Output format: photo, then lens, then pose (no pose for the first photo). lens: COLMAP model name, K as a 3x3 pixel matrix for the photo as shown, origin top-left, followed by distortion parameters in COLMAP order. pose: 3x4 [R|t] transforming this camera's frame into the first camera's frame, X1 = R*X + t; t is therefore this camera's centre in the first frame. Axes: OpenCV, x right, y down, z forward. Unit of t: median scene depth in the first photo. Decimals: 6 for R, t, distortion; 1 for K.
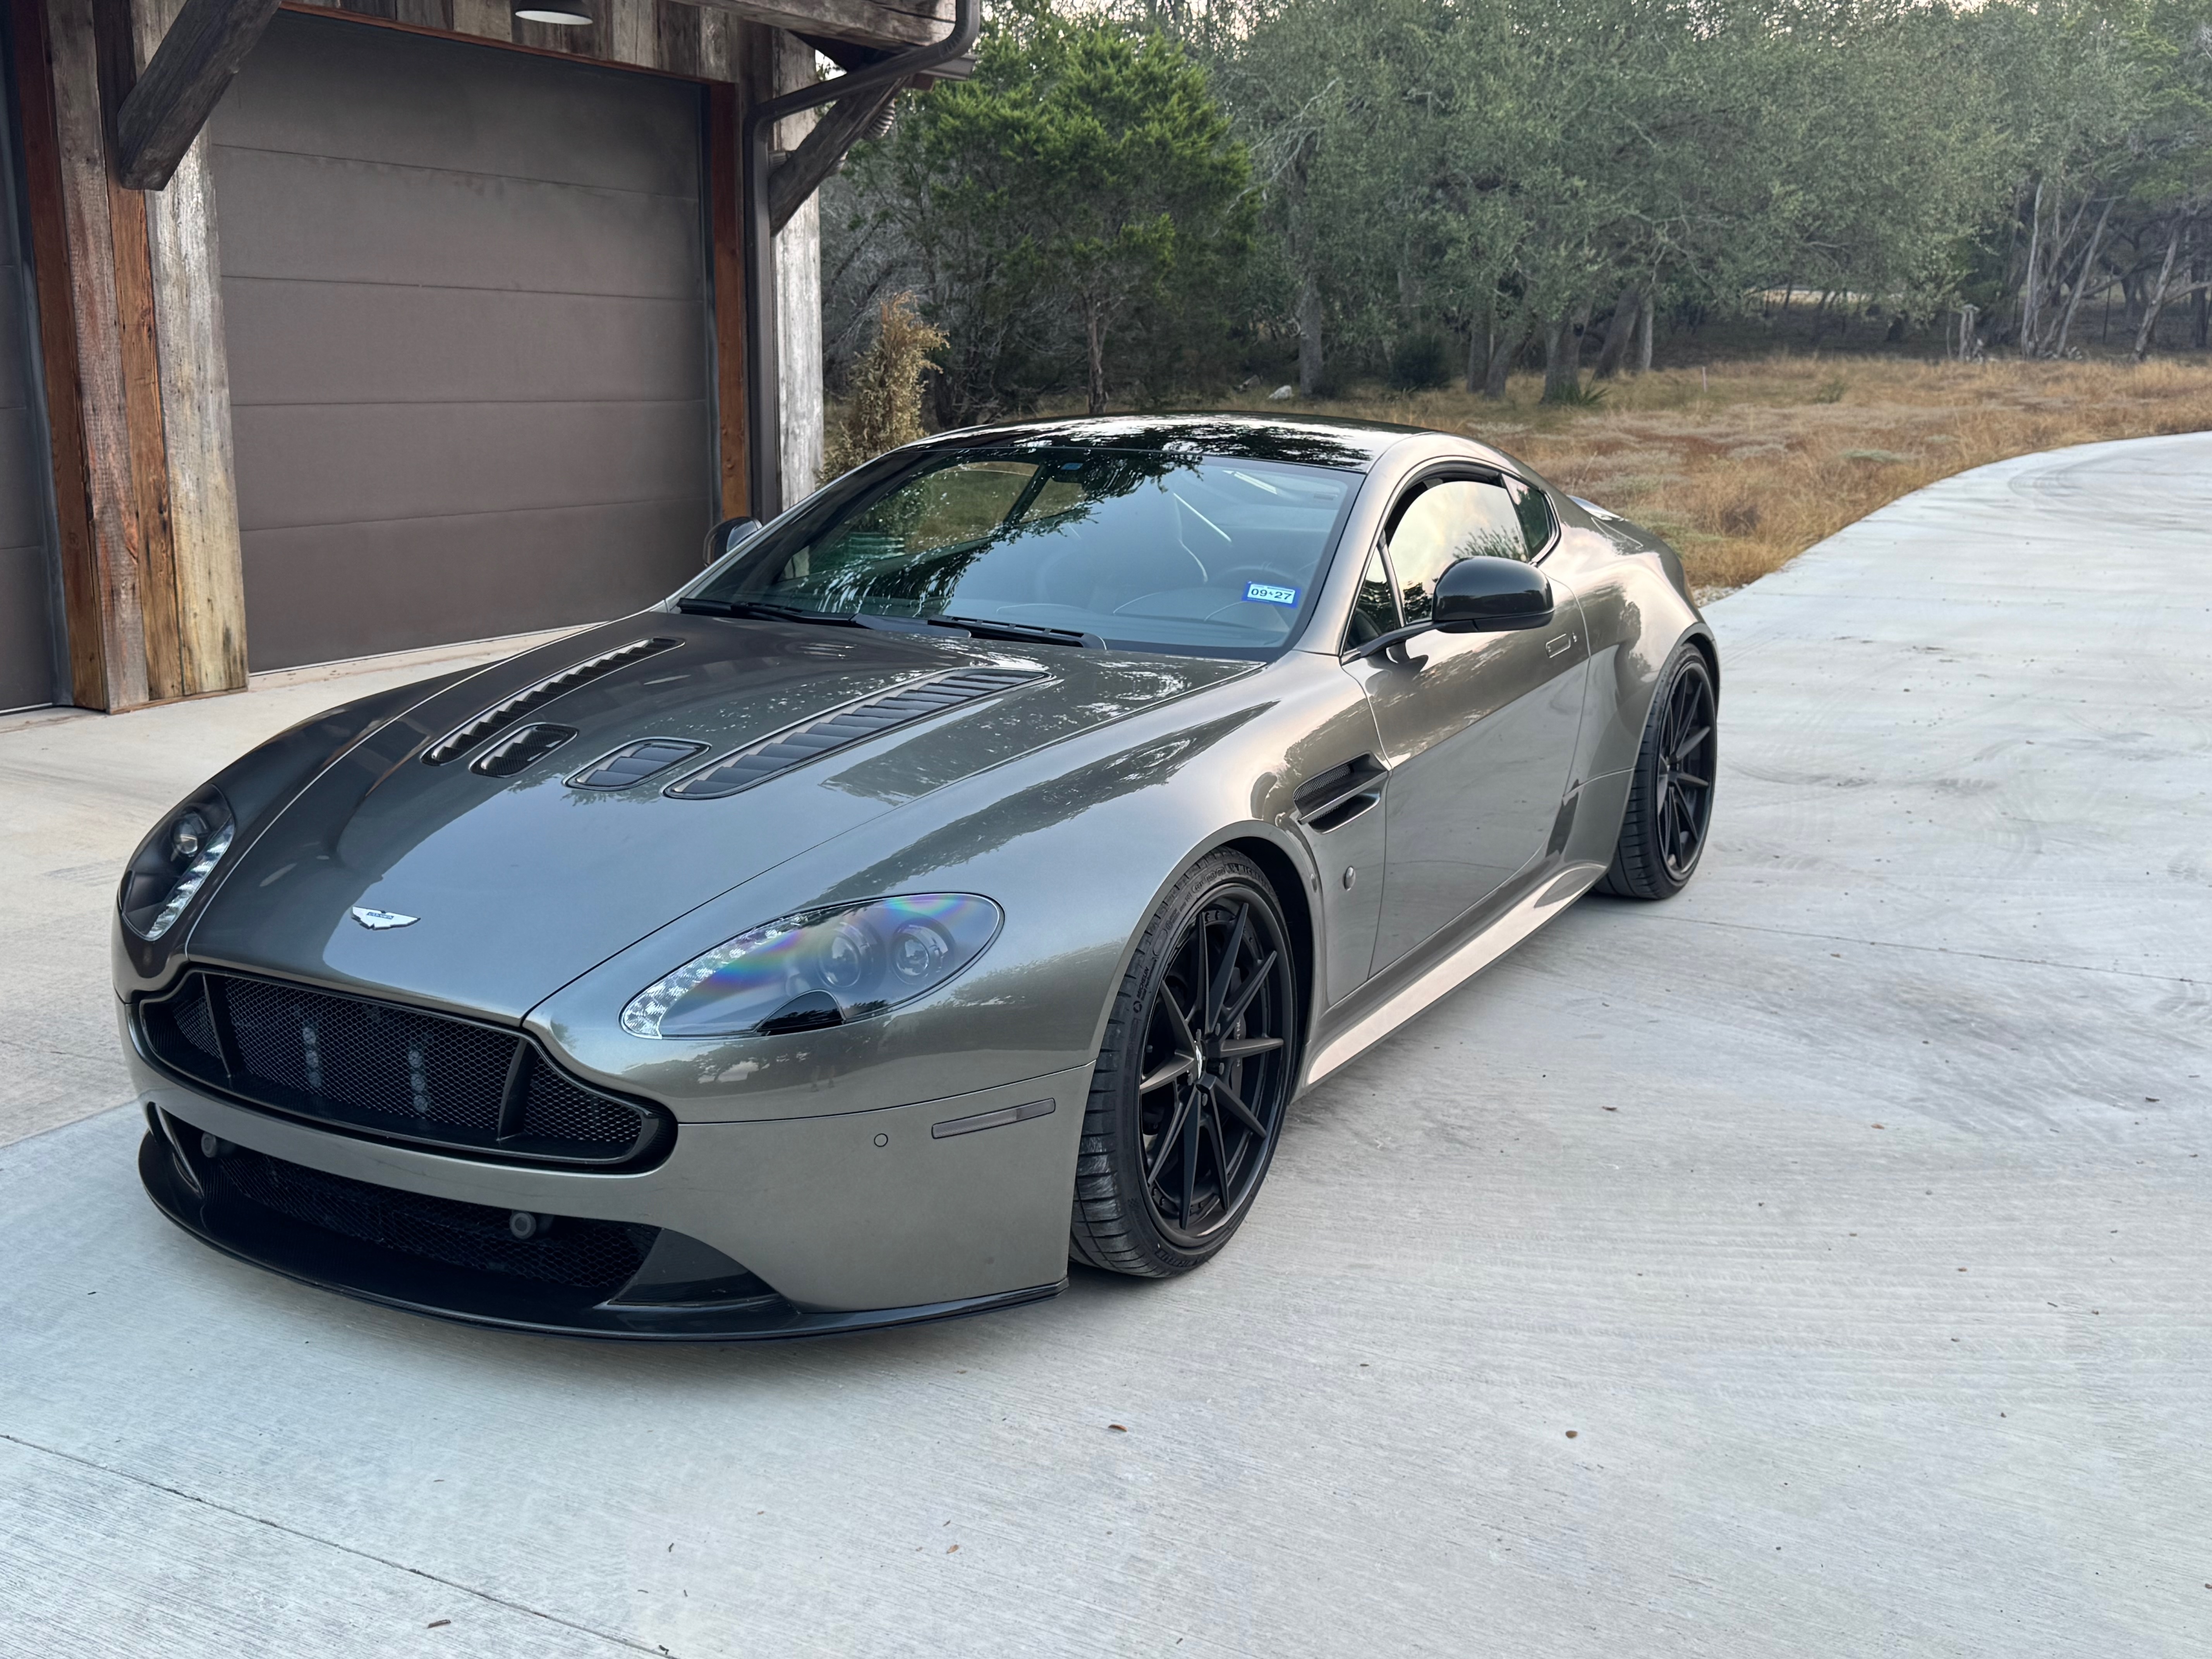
lens RADIAL K [[2135.9, 0, 1098.2], [0, 2135.9, 827.0], [0, 0, 1]] dist [0.109736, -0.208622]
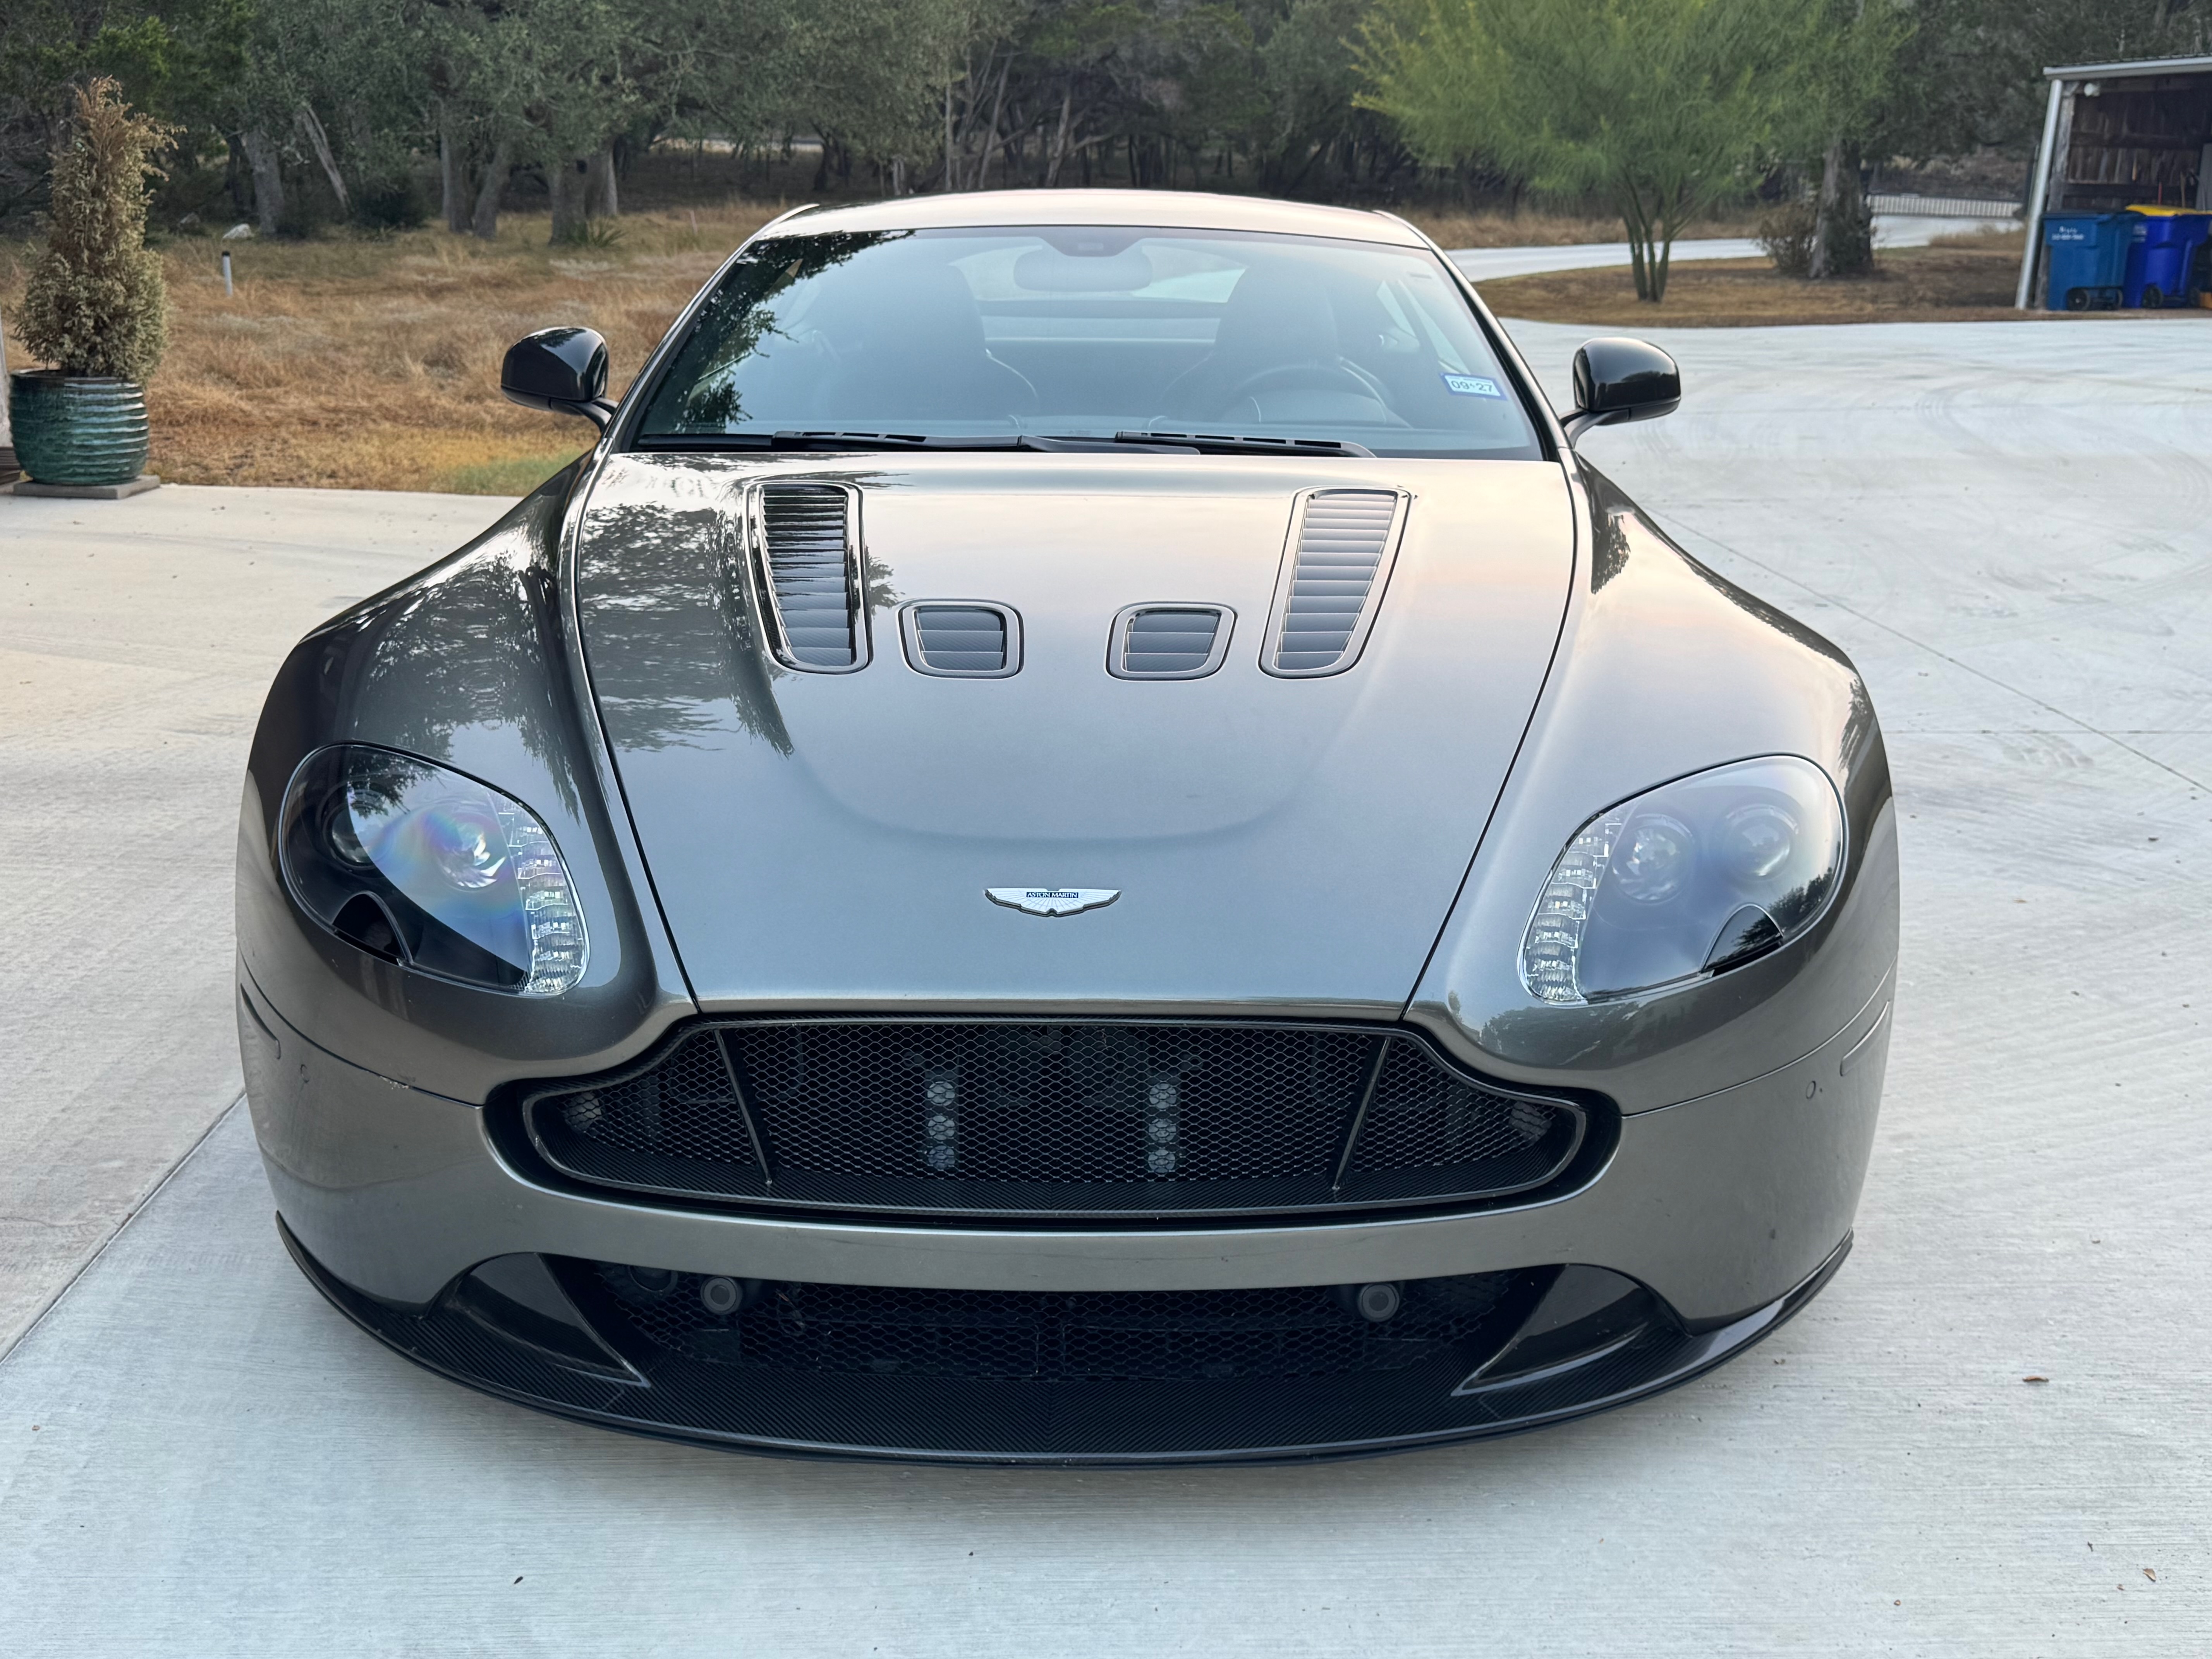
lens RADIAL K [[2135.9, 0, 1098.2], [0, 2135.9, 827.0], [0, 0, 1]] dist [0.109736, -0.208622]
pose [[0.879472, -0.128772, 0.458199, -0.238606], [0.098787, 0.991127, 0.088933, -0.013816], [-0.465585, -0.032951, 0.884390, 0.161541]]
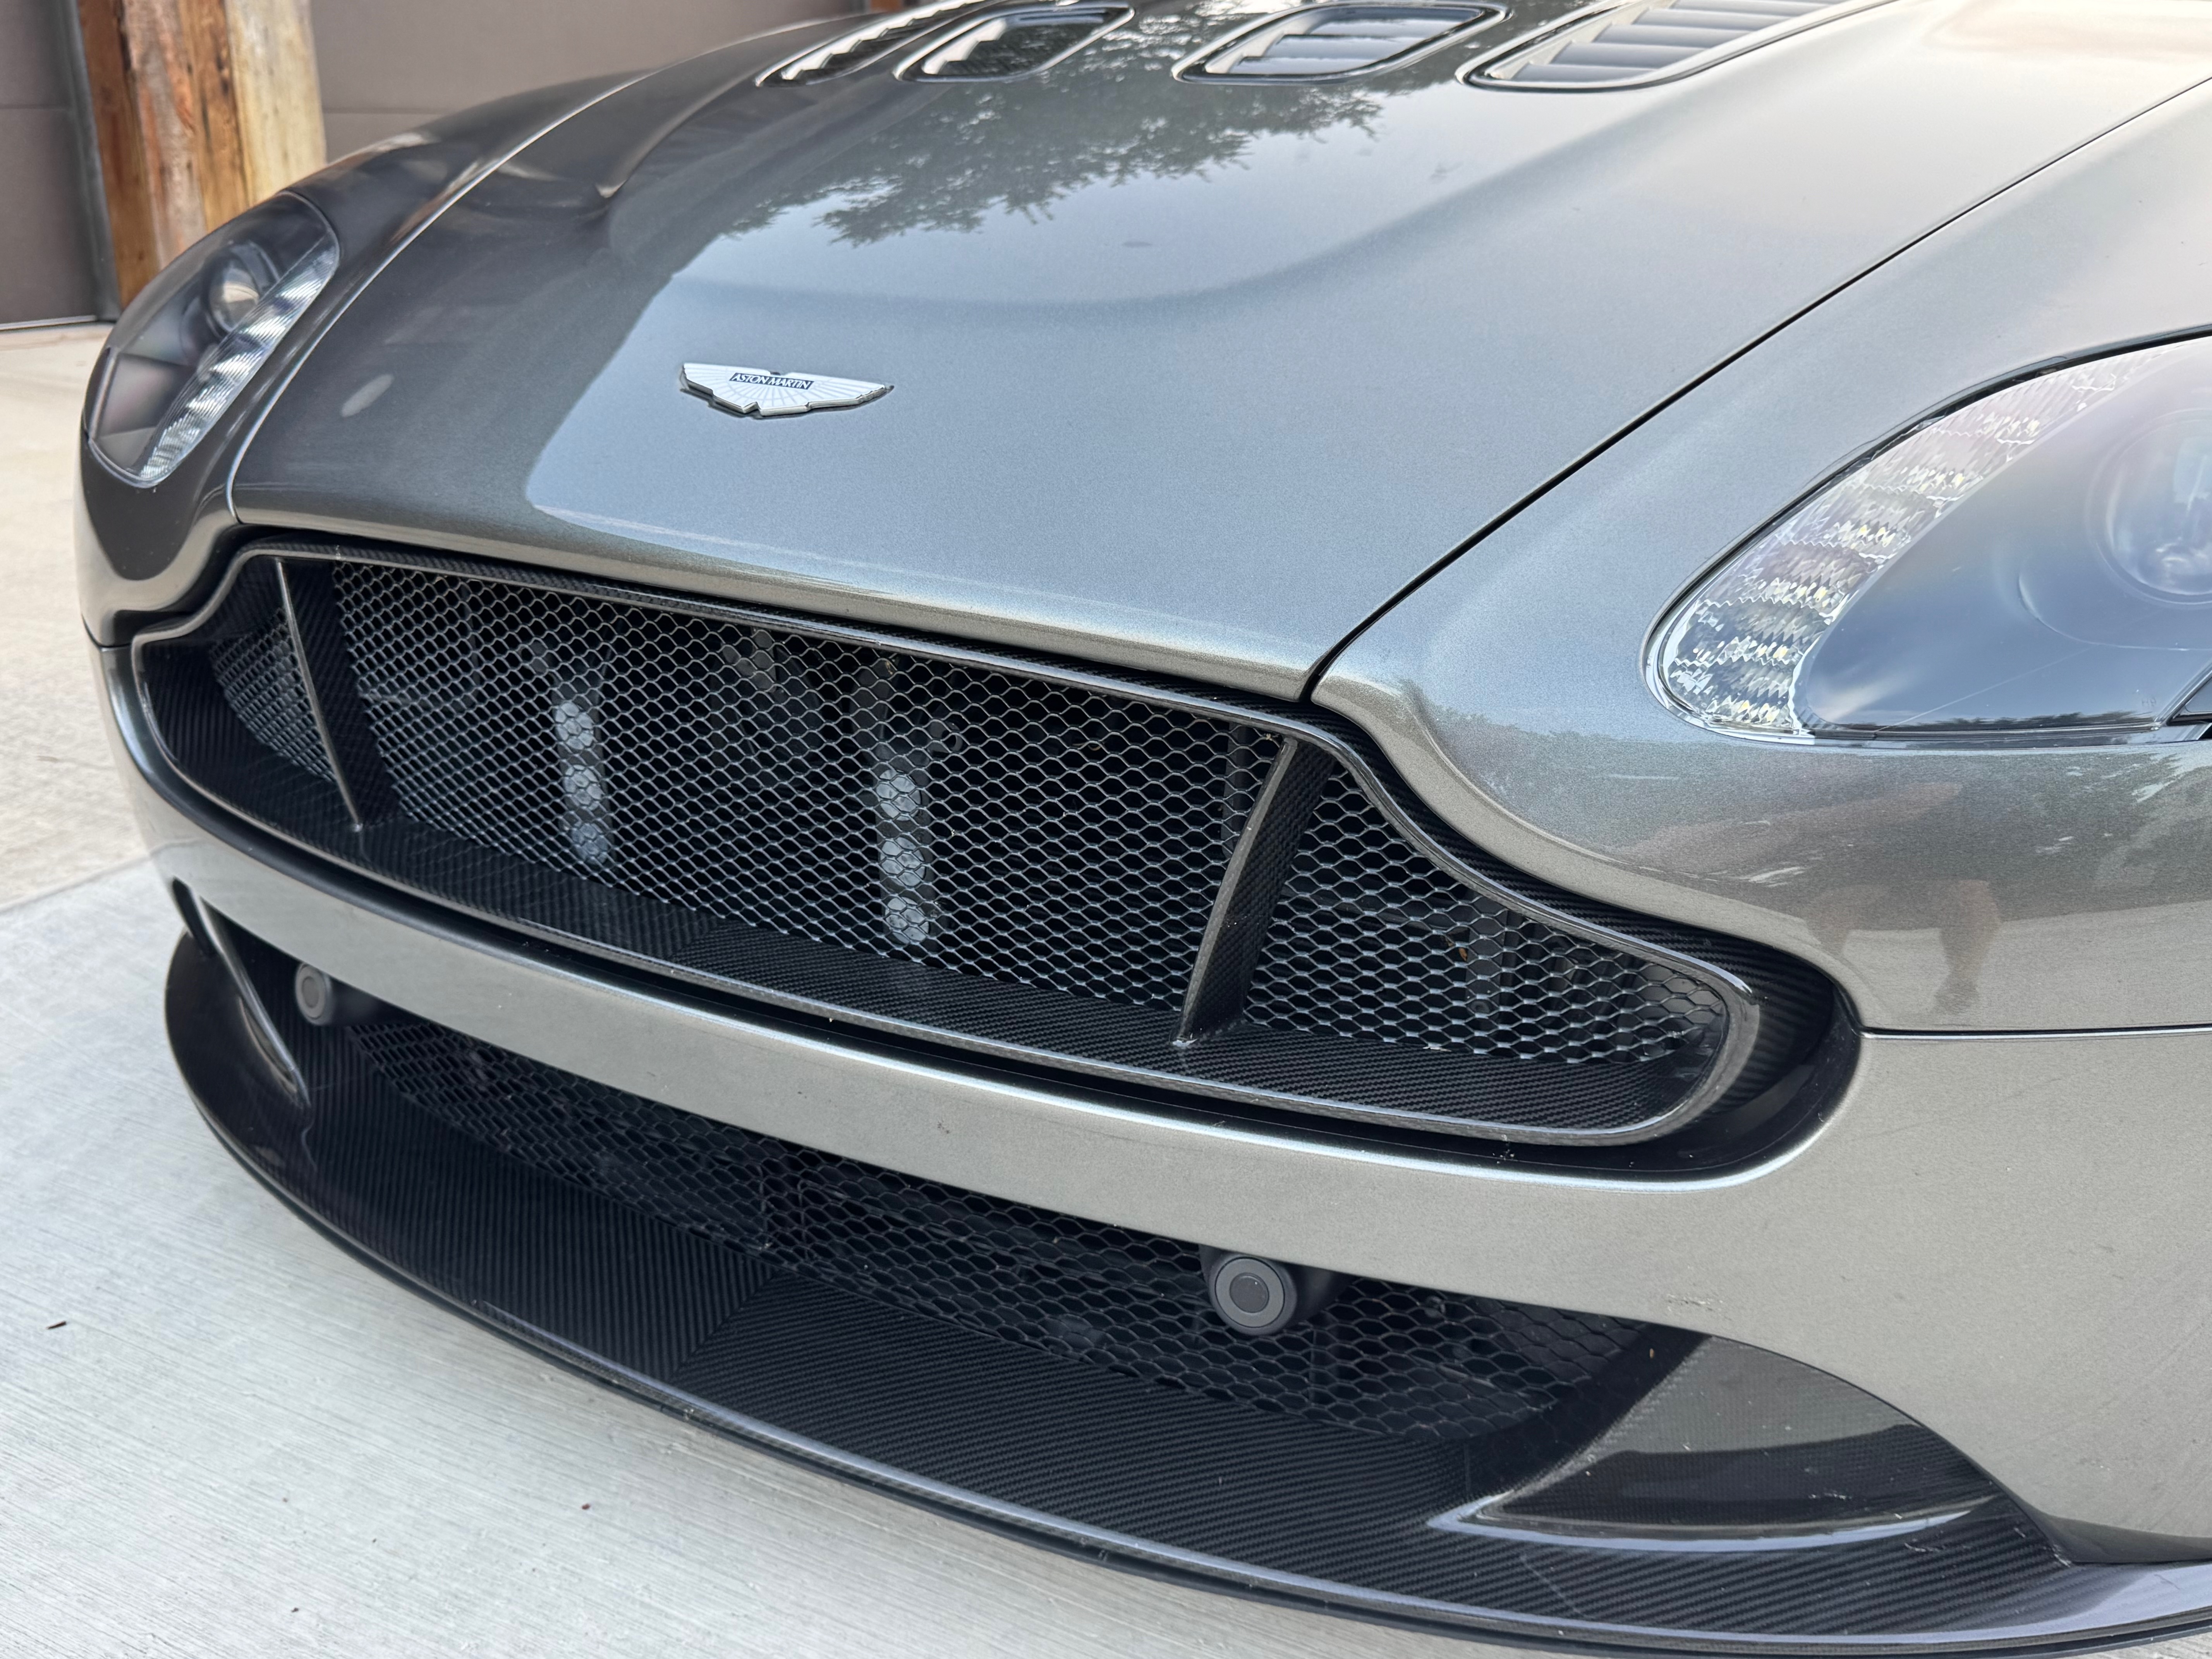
lens RADIAL K [[1971.4, 0, 1106.0], [0, 1971.4, 829.5], [0, 0, 1]] dist [0.049441, -0.071580]
pose [[0.999899, 0.011627, -0.008200, -0.106819], [-0.010420, 0.990878, 0.134360, 0.026812], [0.009687, -0.134260, 0.990899, 0.261855]]
